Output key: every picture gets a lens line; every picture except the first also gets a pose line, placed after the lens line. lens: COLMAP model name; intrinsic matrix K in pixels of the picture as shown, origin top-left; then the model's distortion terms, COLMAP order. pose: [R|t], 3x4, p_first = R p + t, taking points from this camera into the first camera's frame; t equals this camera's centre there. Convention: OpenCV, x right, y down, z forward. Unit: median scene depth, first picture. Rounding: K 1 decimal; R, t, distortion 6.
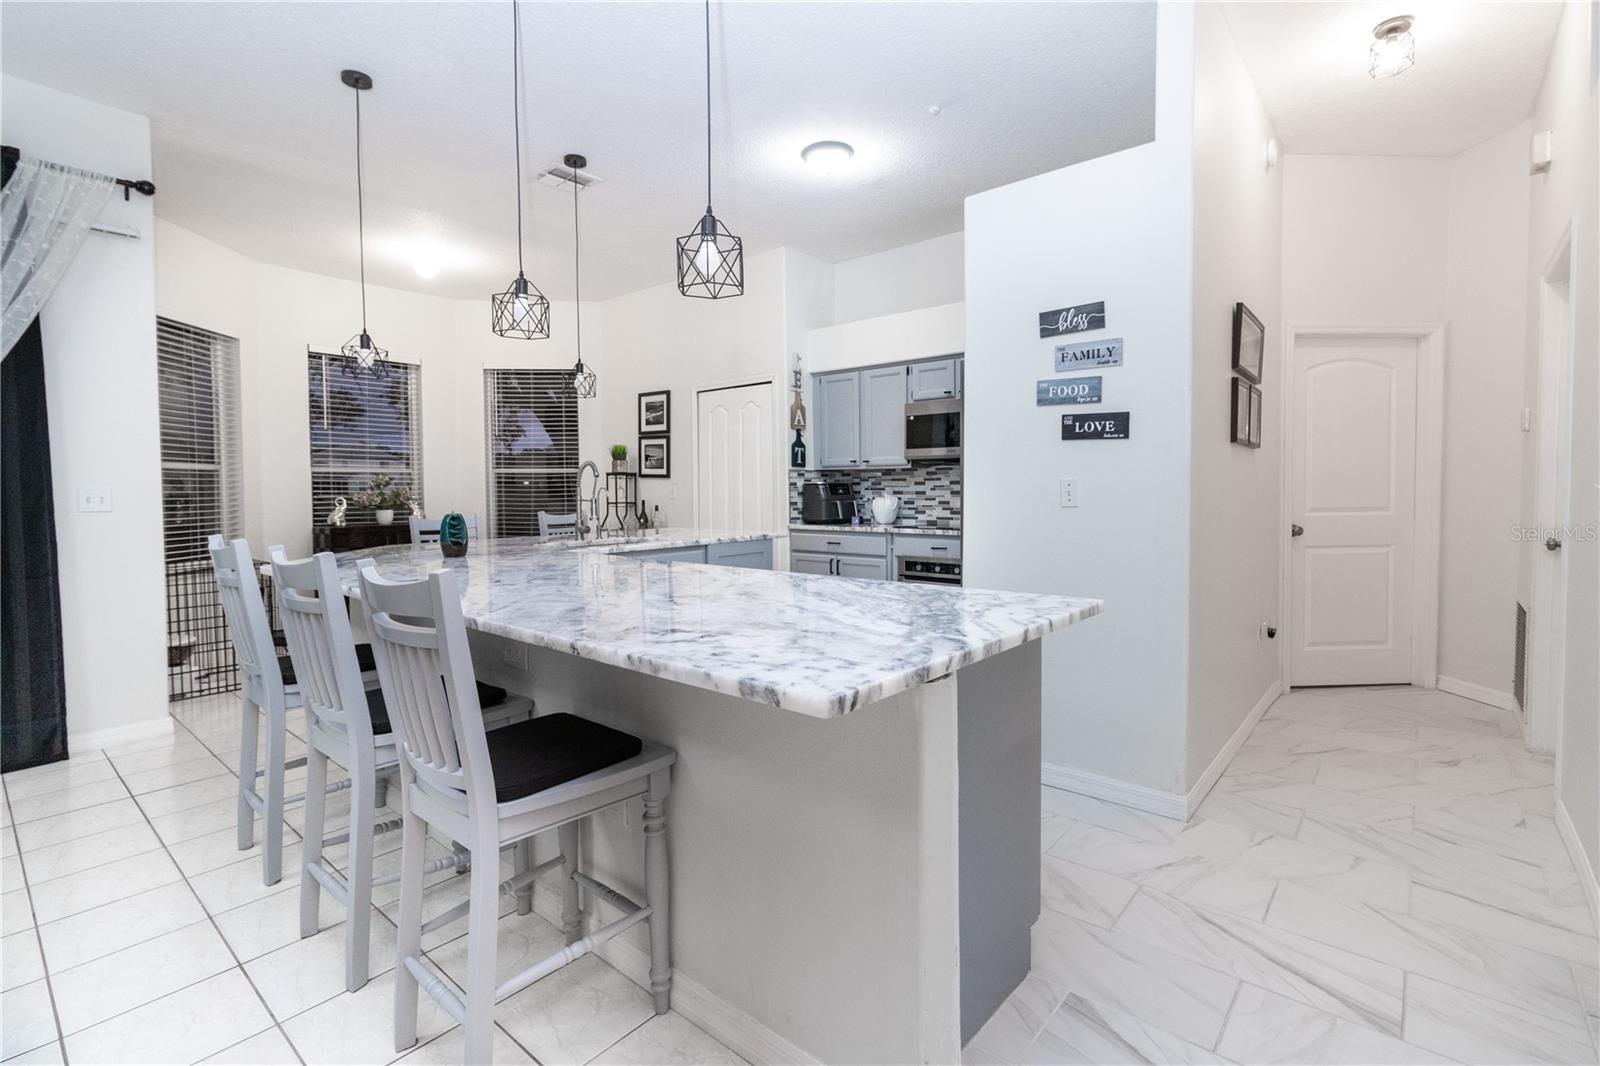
lens RADIAL K [[747.1, 0, 780.6], [0, 747.1, 516.5], [0, 0, 1]] dist [0.007899, -0.003299]
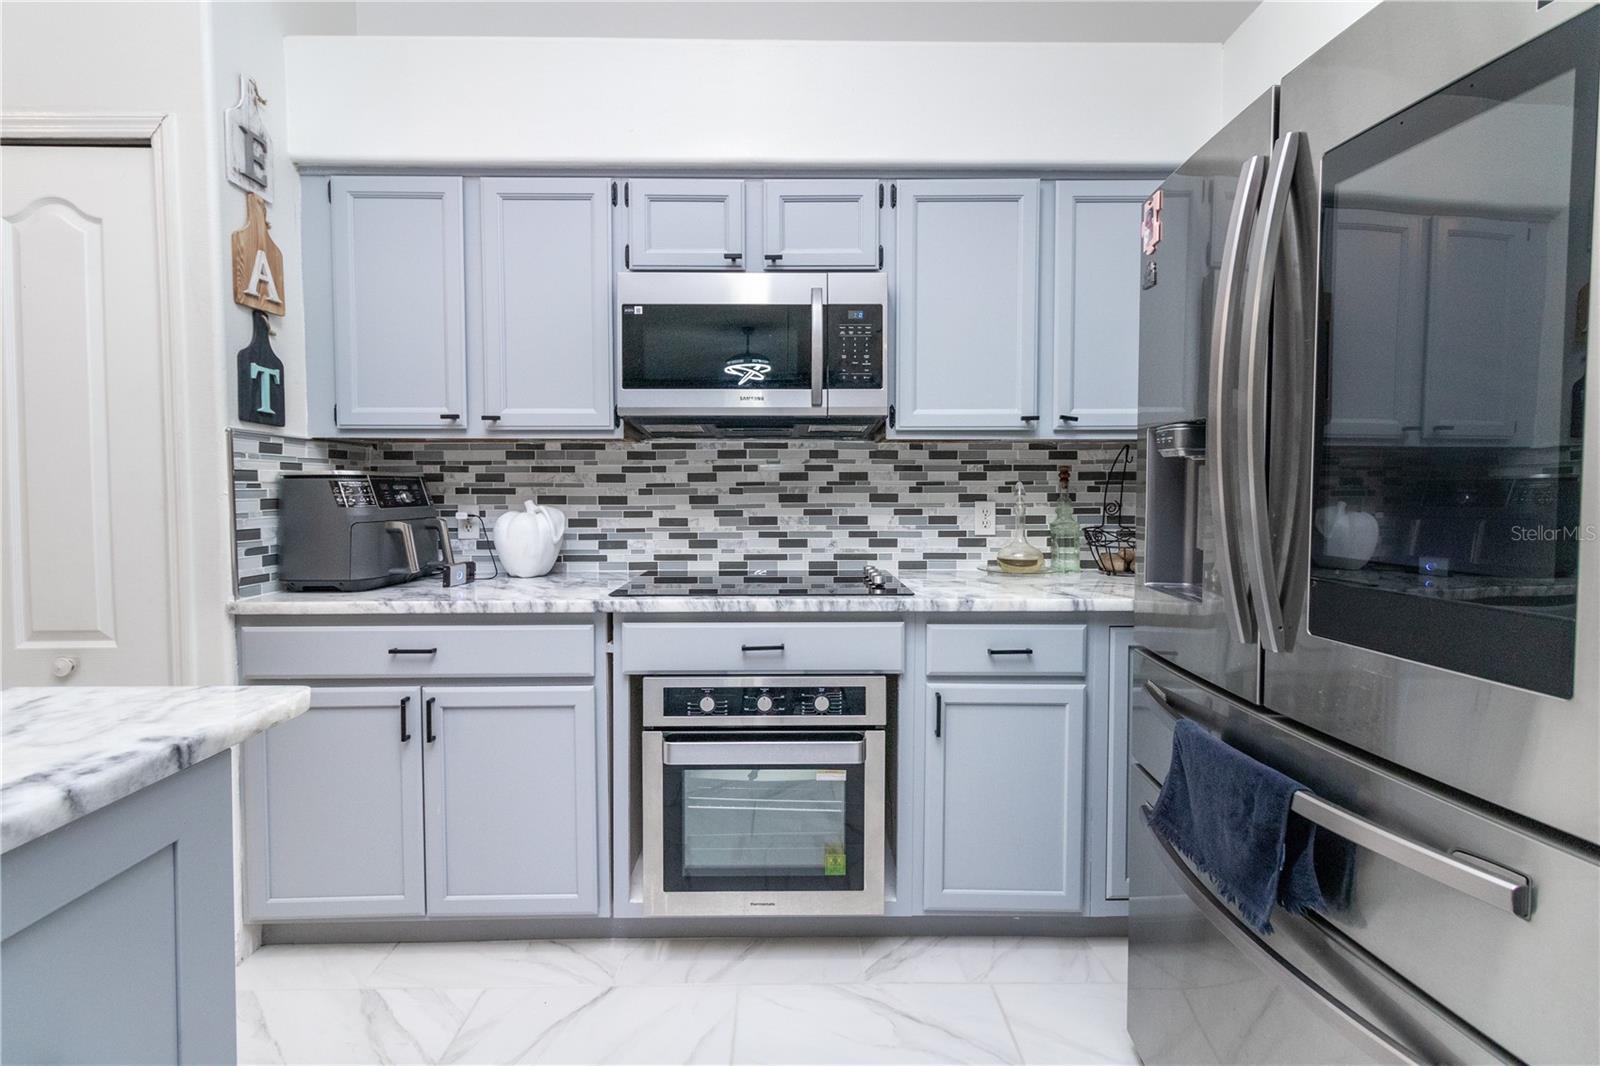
lens RADIAL K [[747.1, 0, 796.1], [0, 747.1, 509.6], [0, 0, 1]] dist [0.007899, -0.003299]
pose [[0.739349, -0.013224, 0.673192, -0.026442], [0.022867, 0.999724, -0.005476, -0.021690], [-0.672934, 0.019442, 0.739447, 0.615184]]
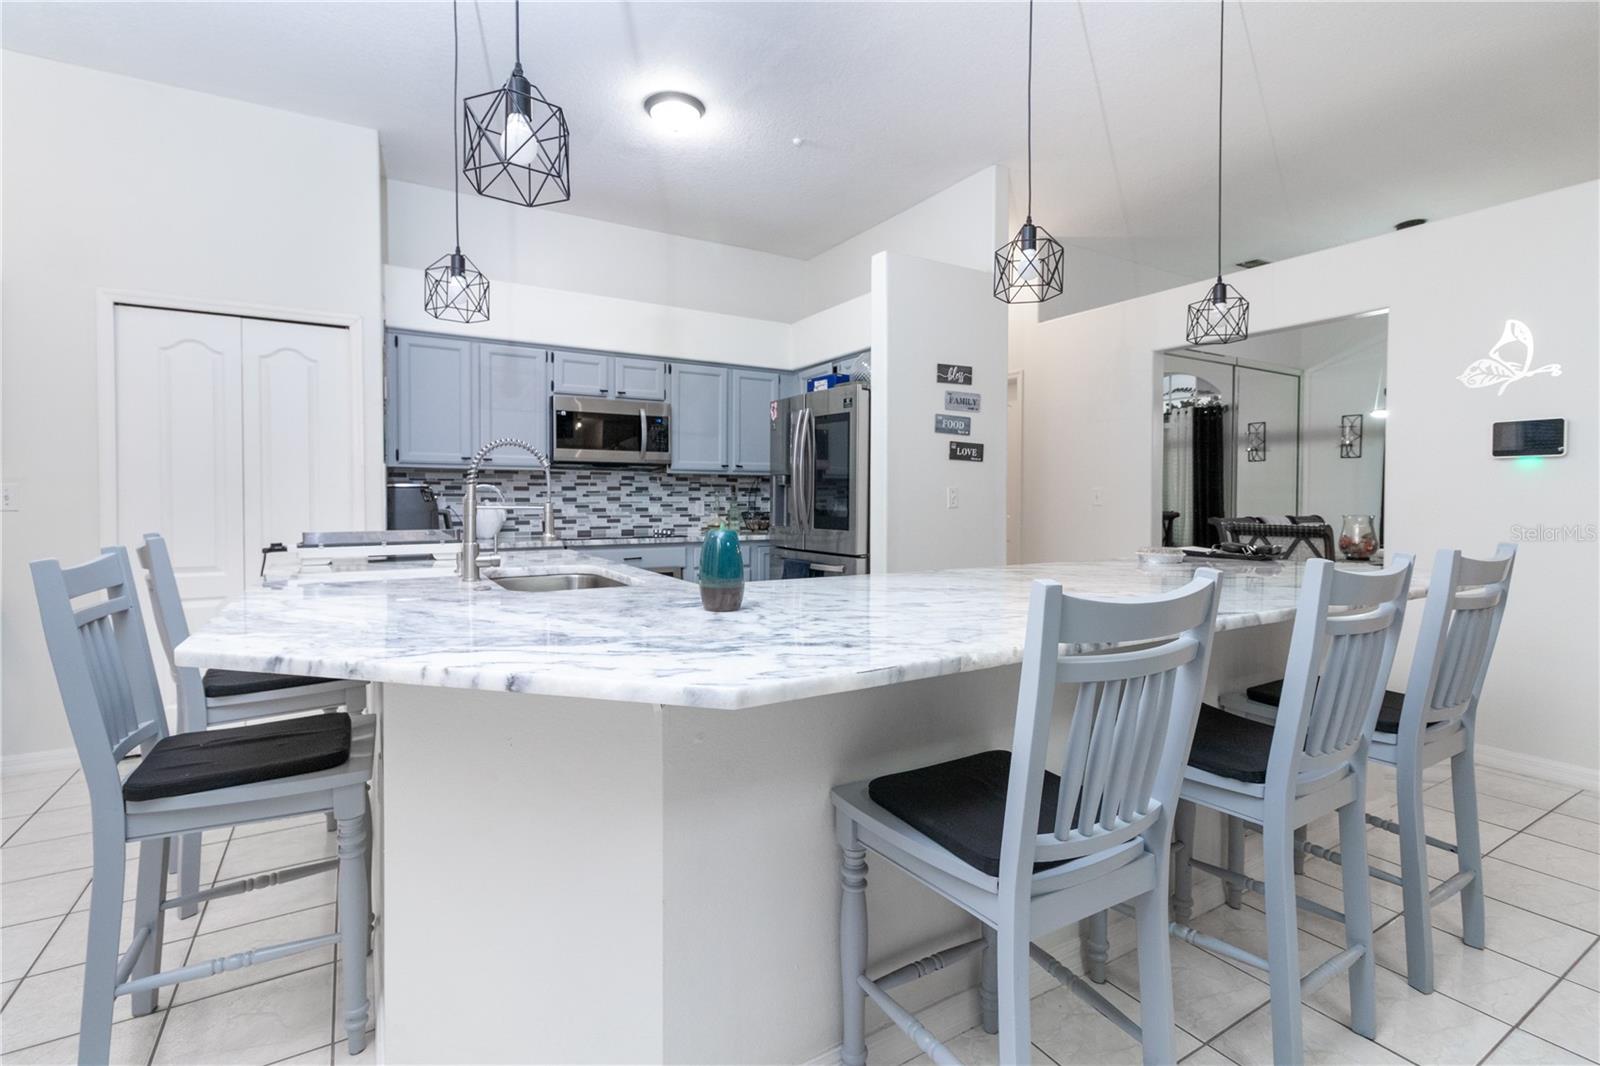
lens RADIAL K [[747.1, 0, 812.4], [0, 747.1, 510.8], [0, 0, 1]] dist [0.007899, -0.003299]
pose [[0.277724, -0.009961, 0.960609, -0.539223], [0.033914, 0.999425, 0.000558, -0.008844], [-0.960062, 0.032423, 0.277902, 0.456798]]
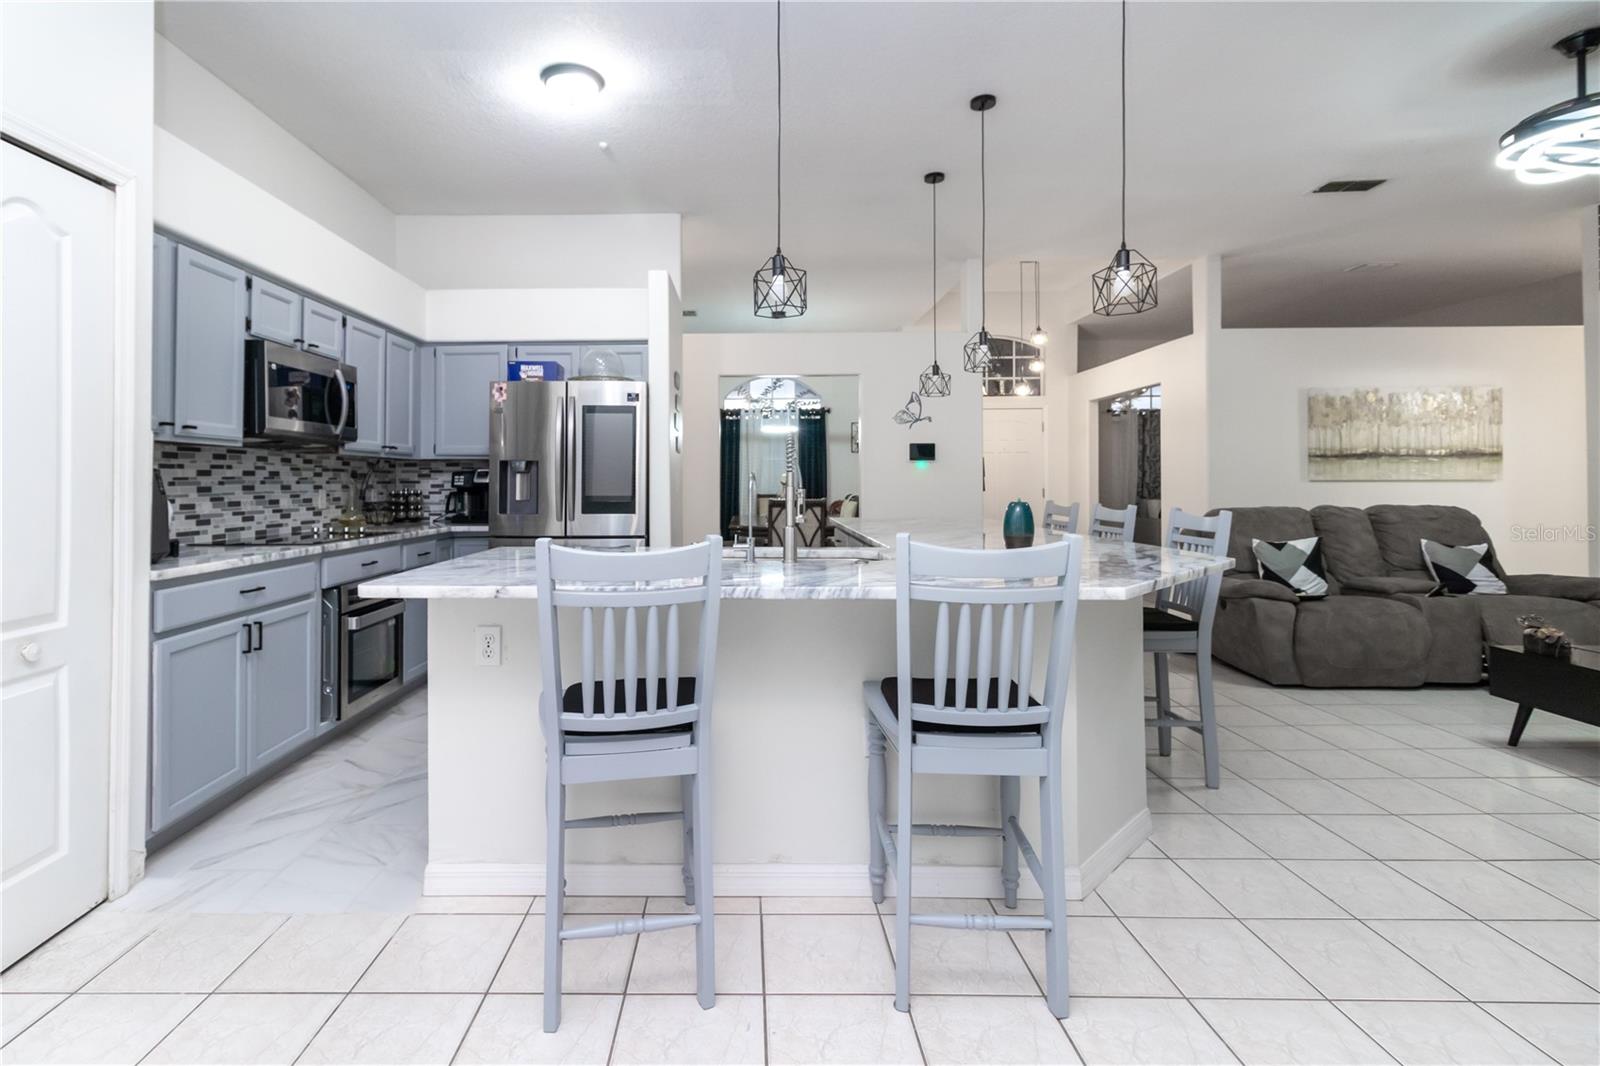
lens RADIAL K [[747.1, 0, 747.9], [0, 747.1, 474.1], [0, 0, 1]] dist [0.007899, -0.003299]
pose [[-0.665907, 0.016853, 0.745844, -0.503773], [0.036792, 0.999270, 0.010270, -0.033720], [-0.745127, 0.034280, -0.666041, 1.051225]]
